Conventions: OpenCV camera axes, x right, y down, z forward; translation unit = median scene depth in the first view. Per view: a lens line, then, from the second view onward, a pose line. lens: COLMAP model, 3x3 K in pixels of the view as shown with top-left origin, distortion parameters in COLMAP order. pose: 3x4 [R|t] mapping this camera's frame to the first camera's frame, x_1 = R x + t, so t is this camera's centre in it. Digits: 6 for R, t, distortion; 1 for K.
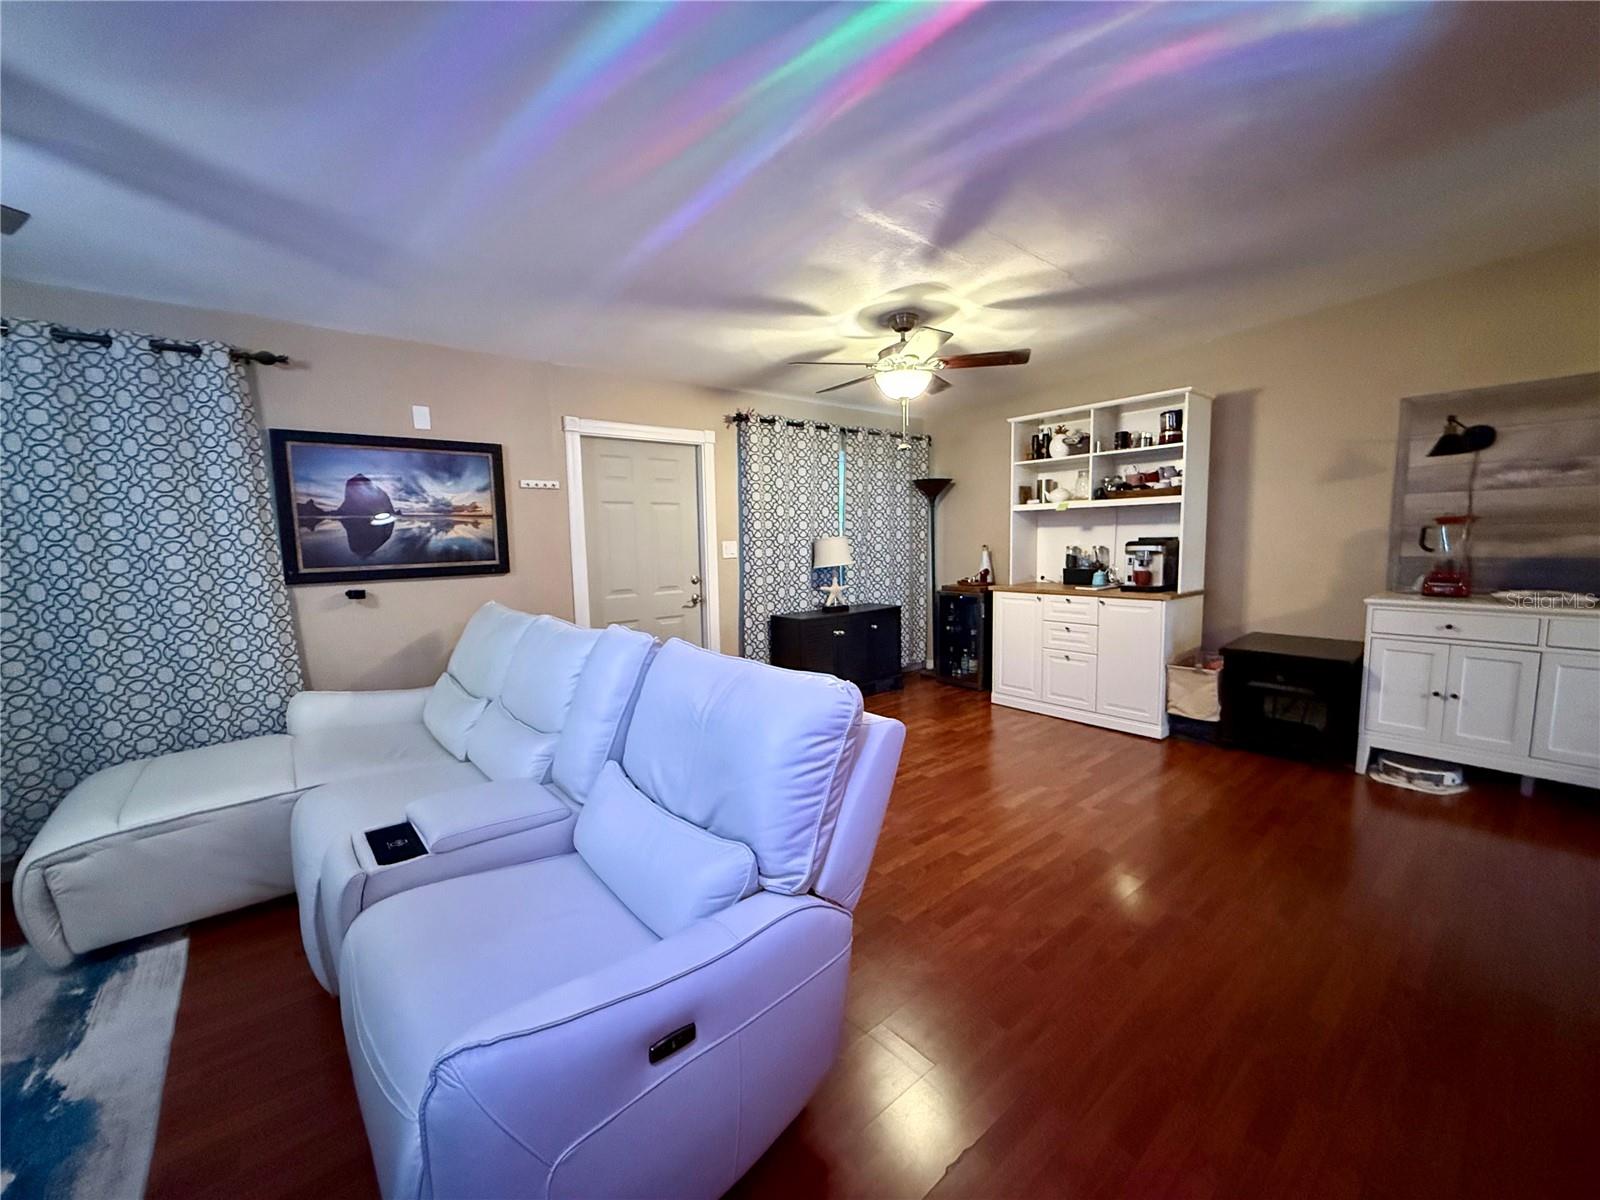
lens RADIAL K [[638.9, 0, 795.3], [0, 638.9, 601.4], [0, 0, 1]] dist [0.000085, 0.000408]
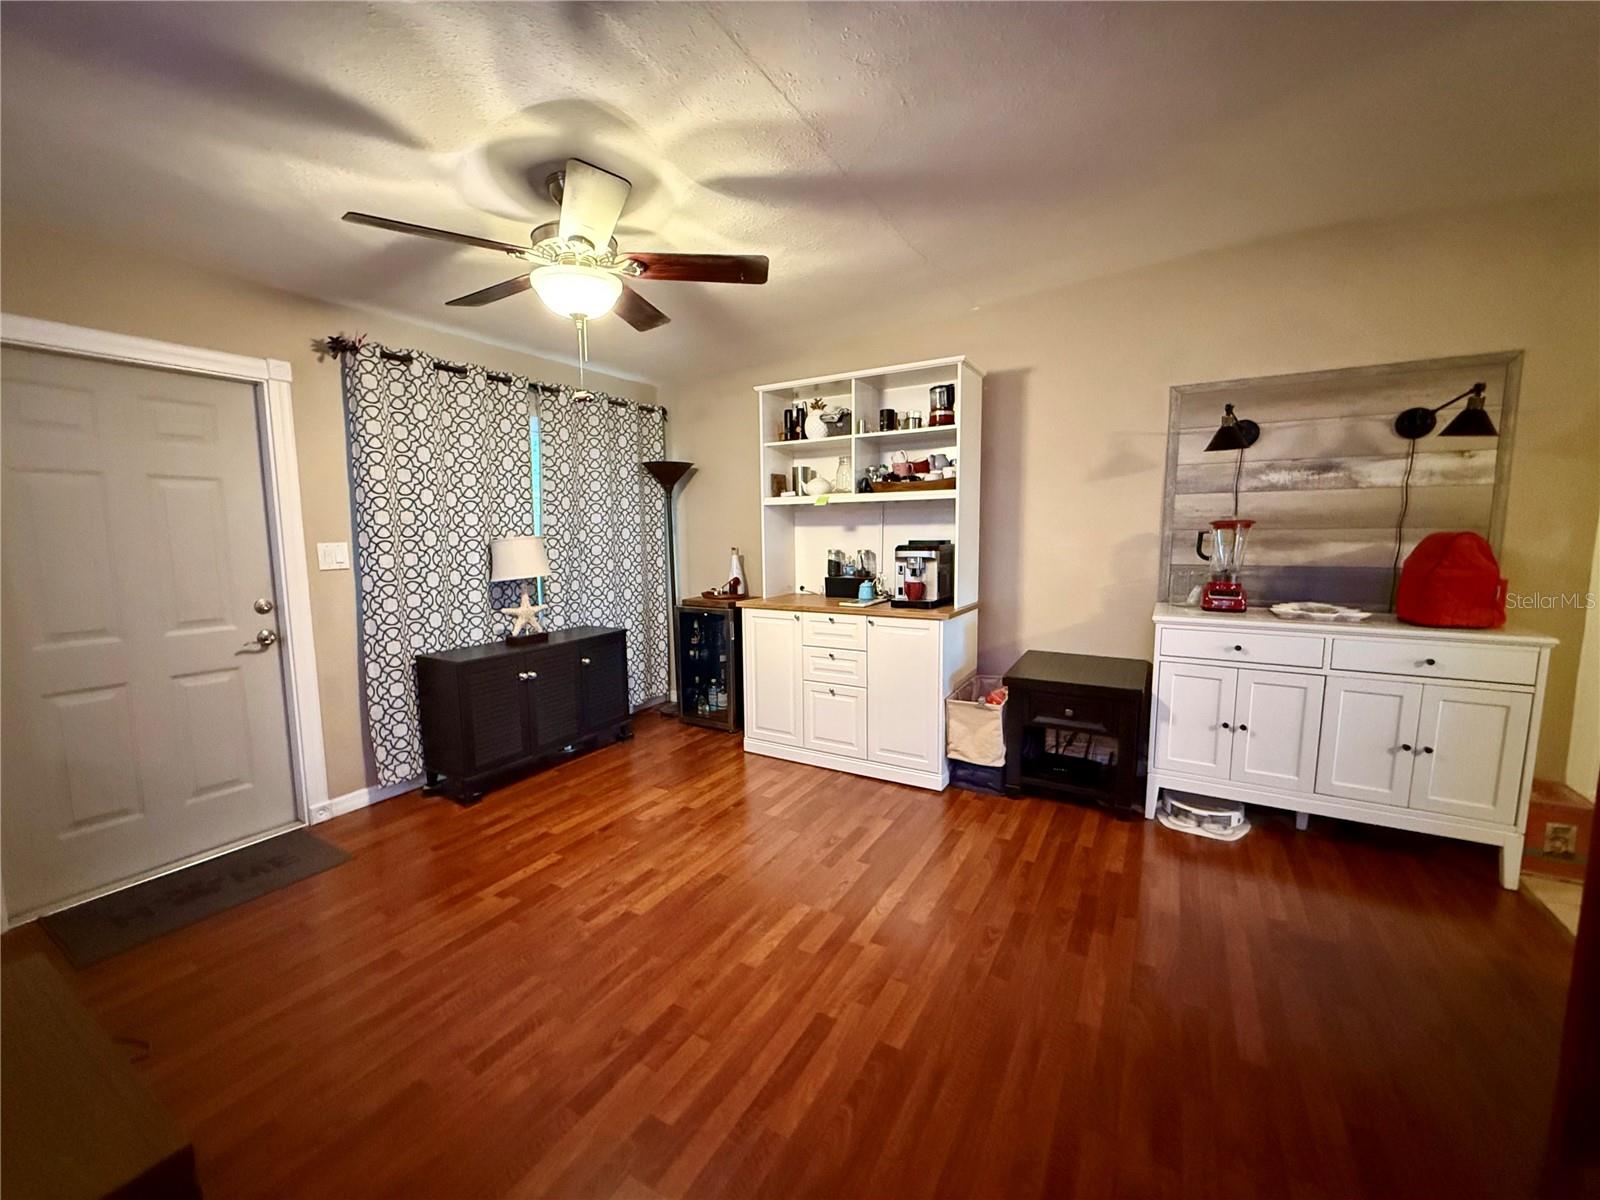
lens RADIAL K [[638.9, 0, 798.0], [0, 638.9, 603.3], [0, 0, 1]] dist [0.000085, 0.000408]
pose [[0.939547, -0.029242, 0.341170, 0.146872], [0.026465, 0.999568, 0.012792, -0.040478], [-0.341396, -0.002989, 0.939915, 0.334963]]
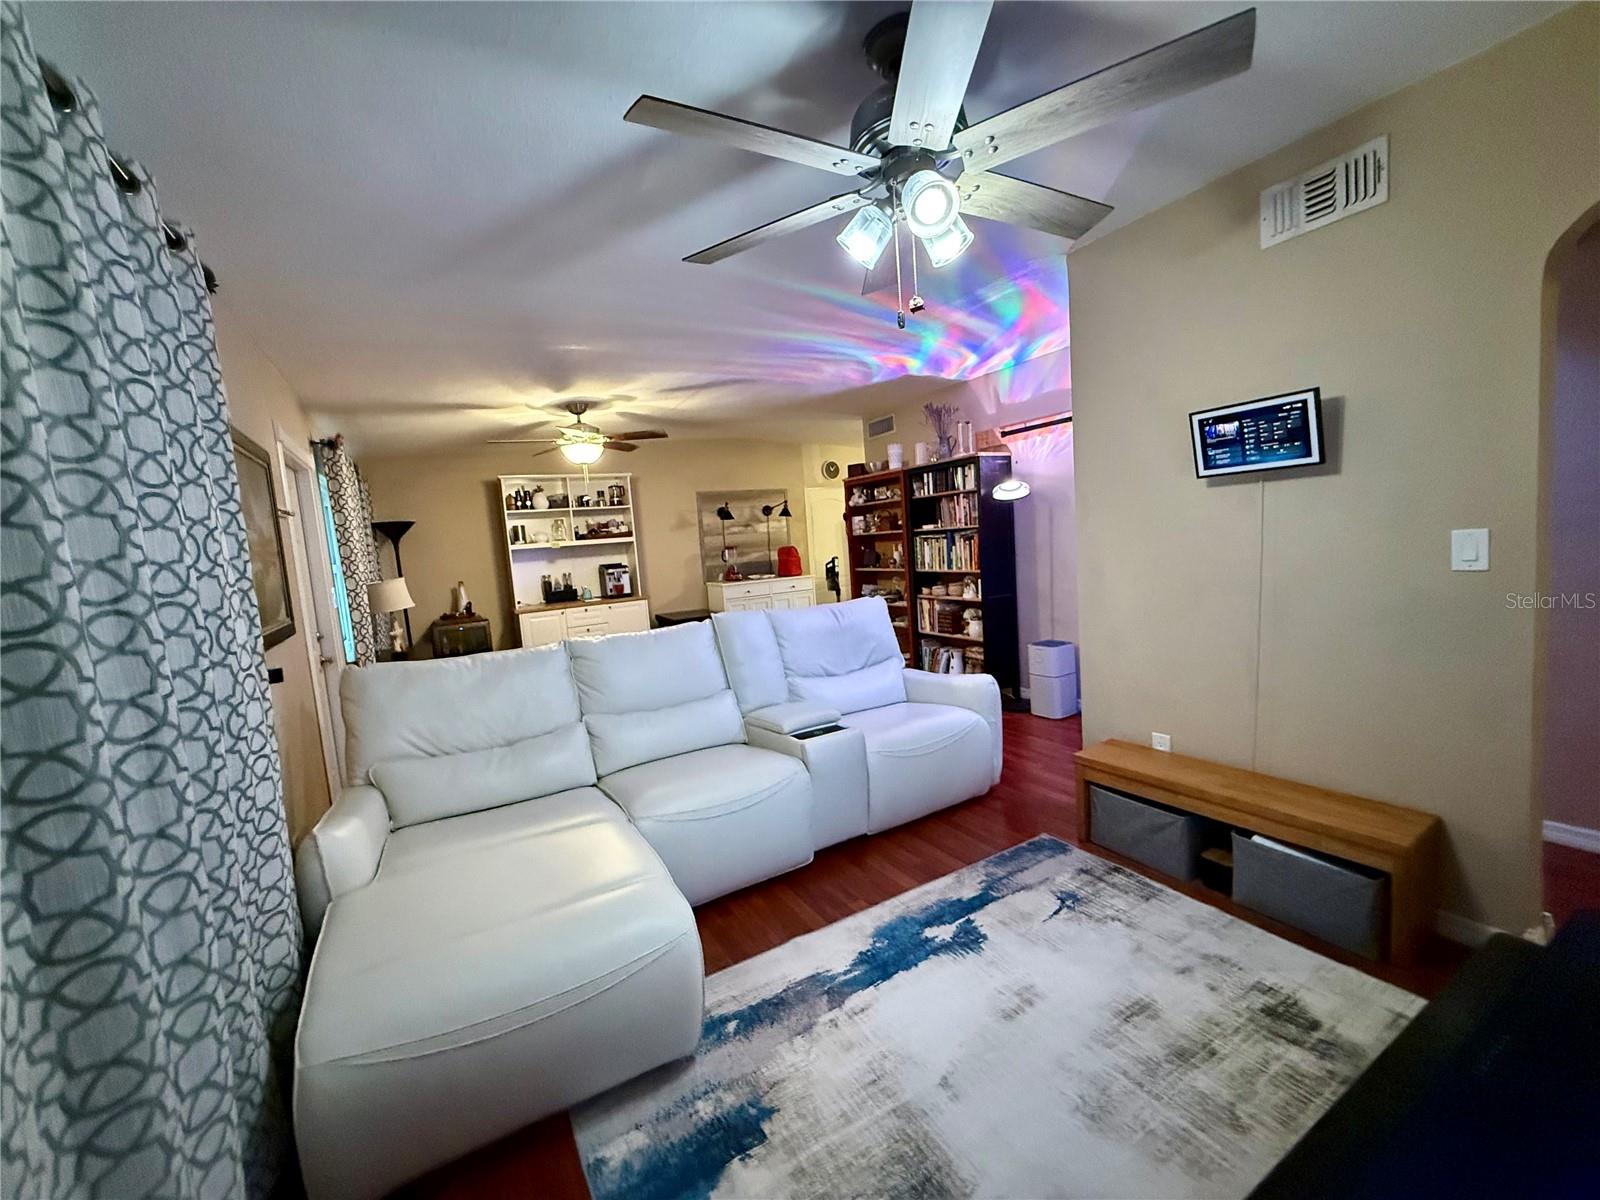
lens RADIAL K [[638.9, 0, 796.3], [0, 638.9, 601.4], [0, 0, 1]] dist [0.000085, 0.000408]
pose [[0.169627, -0.088755, 0.981504, -1.084604], [0.172194, 0.983285, 0.059156, -0.028982], [-0.970348, 0.158975, 0.182075, 0.345790]]
